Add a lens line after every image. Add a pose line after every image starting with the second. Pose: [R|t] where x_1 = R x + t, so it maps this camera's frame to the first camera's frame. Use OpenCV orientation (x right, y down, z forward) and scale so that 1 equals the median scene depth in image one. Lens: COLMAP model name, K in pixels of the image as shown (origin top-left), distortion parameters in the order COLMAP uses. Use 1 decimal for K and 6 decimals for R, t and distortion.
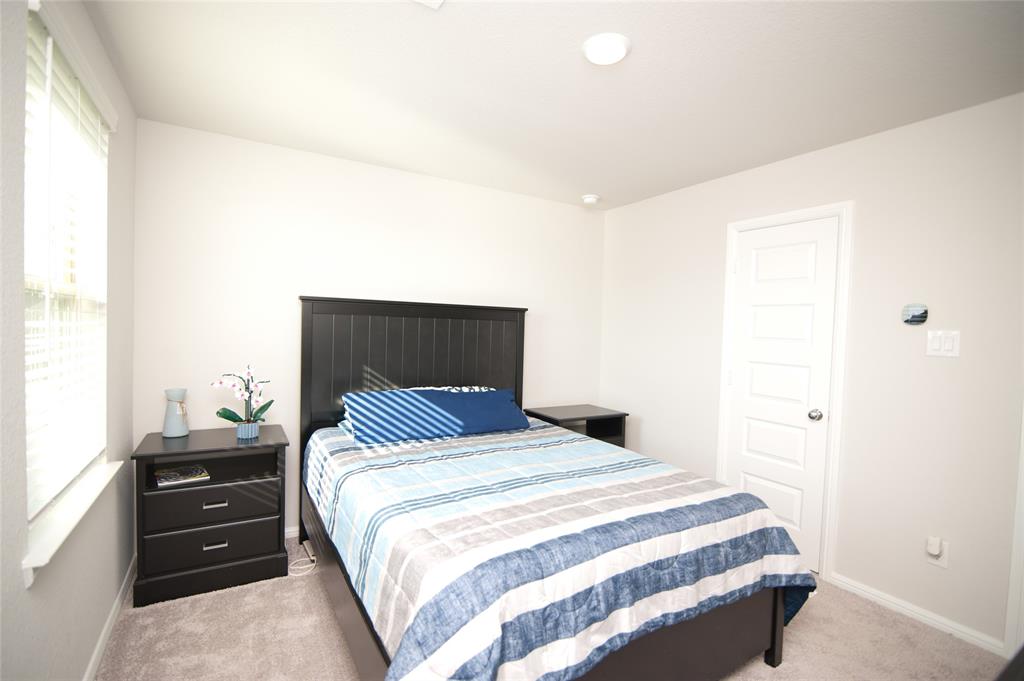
lens RADIAL K [[465.1, 0, 512.0], [0, 465.1, 346.8], [0, 0, 1]] dist [-0.014600, -0.000155]
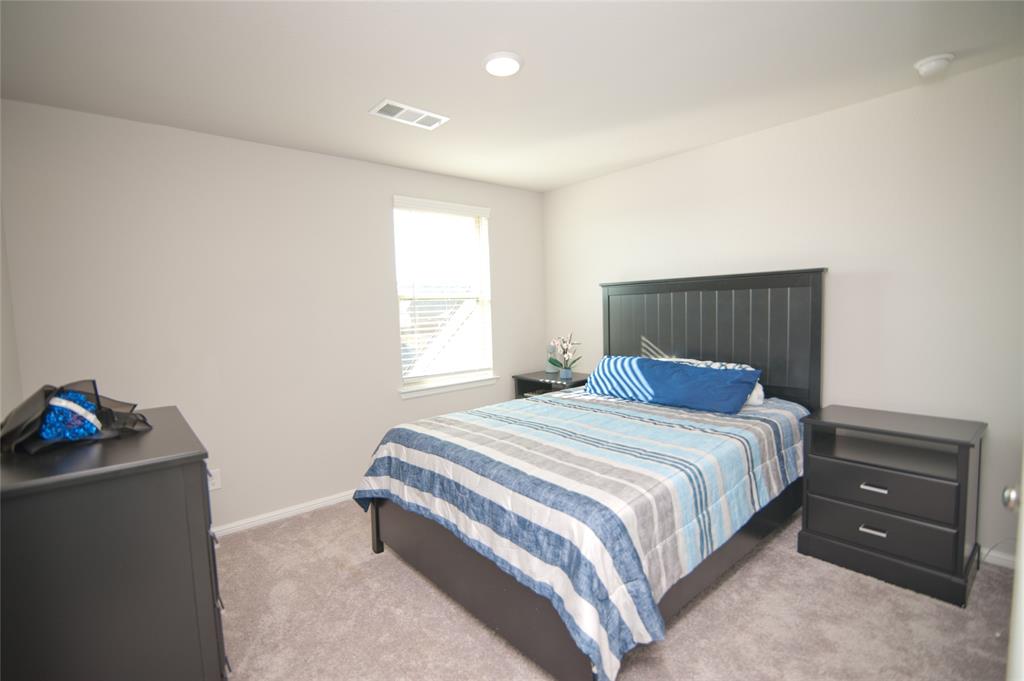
lens RADIAL K [[465.1, 0, 510.8], [0, 465.1, 336.5], [0, 0, 1]] dist [-0.014600, -0.000155]
pose [[0.155775, 0.025544, -0.987462, 1.092818], [-0.002407, 0.999672, 0.025480, 0.015933], [0.987790, -0.001593, 0.155785, 0.646132]]
